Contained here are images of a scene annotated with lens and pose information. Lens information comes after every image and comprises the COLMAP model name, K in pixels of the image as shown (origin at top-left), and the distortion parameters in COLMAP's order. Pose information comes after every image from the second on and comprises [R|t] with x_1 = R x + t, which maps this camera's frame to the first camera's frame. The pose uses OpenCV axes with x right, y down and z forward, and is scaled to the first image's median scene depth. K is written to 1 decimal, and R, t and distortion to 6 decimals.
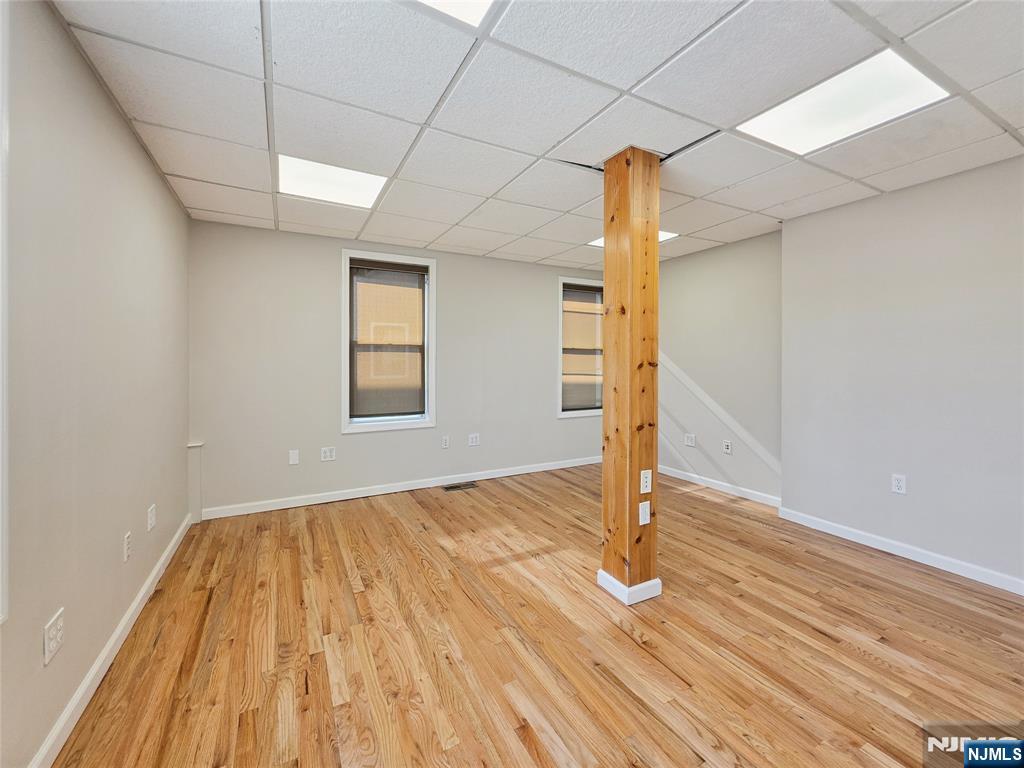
lens RADIAL K [[416.5, 0, 506.8], [0, 416.5, 360.6], [0, 0, 1]] dist [-0.003197, 0.000095]
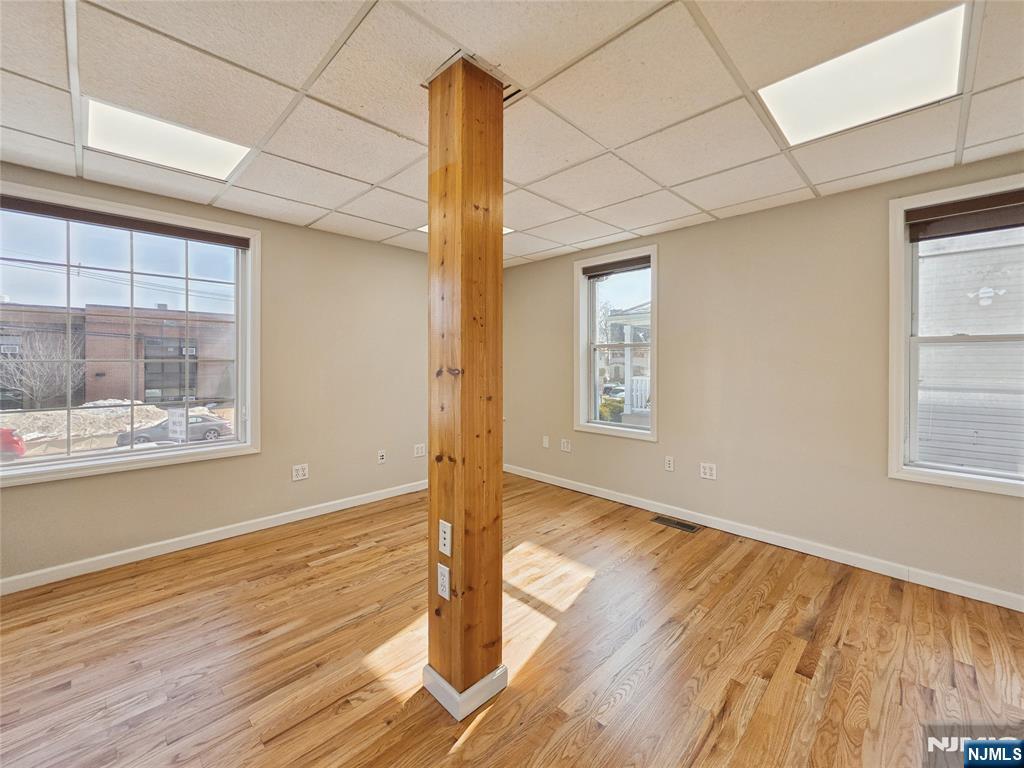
lens RADIAL K [[416.5, 0, 521.0], [0, 416.5, 360.3], [0, 0, 1]] dist [-0.003197, 0.000095]
pose [[0.312150, -0.001831, -0.950031, 1.049378], [-0.004343, 0.999985, -0.003355, -0.007404], [0.950023, 0.005173, 0.312138, 0.905961]]
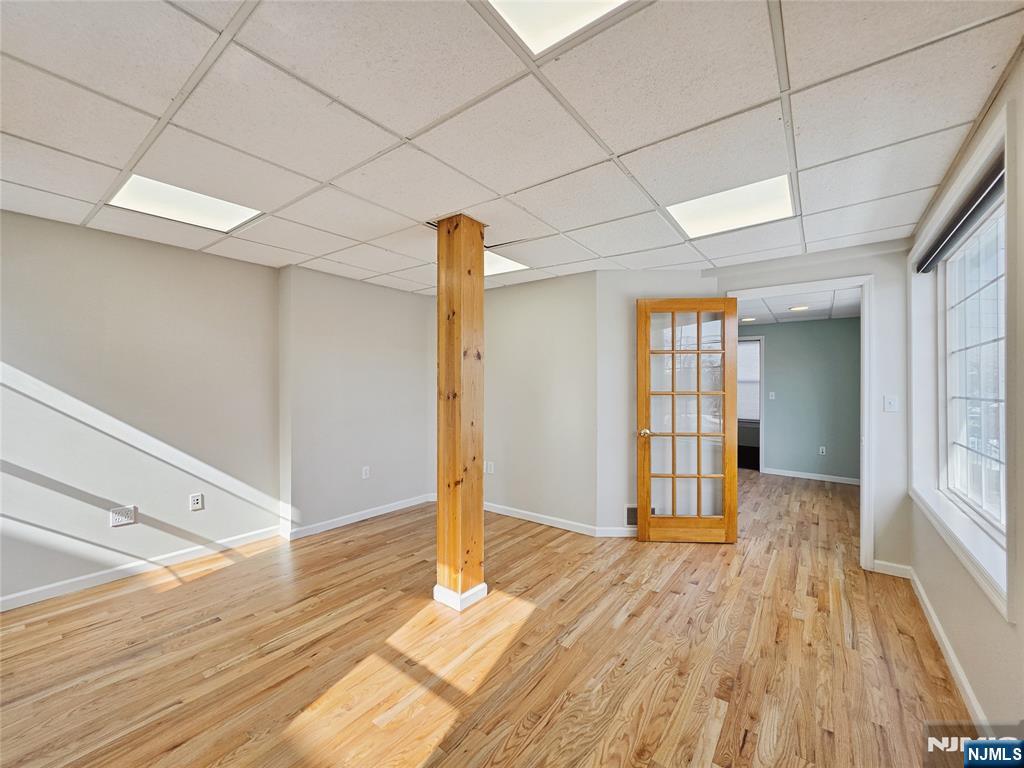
lens RADIAL K [[416.5, 0, 513.3], [0, 416.5, 384.3], [0, 0, 1]] dist [-0.003197, 0.000095]
pose [[-0.425326, -0.001190, 0.905039, -0.843467], [0.000365, 0.999999, 0.001486, -0.041280], [-0.905040, 0.000962, -0.425325, 1.419129]]
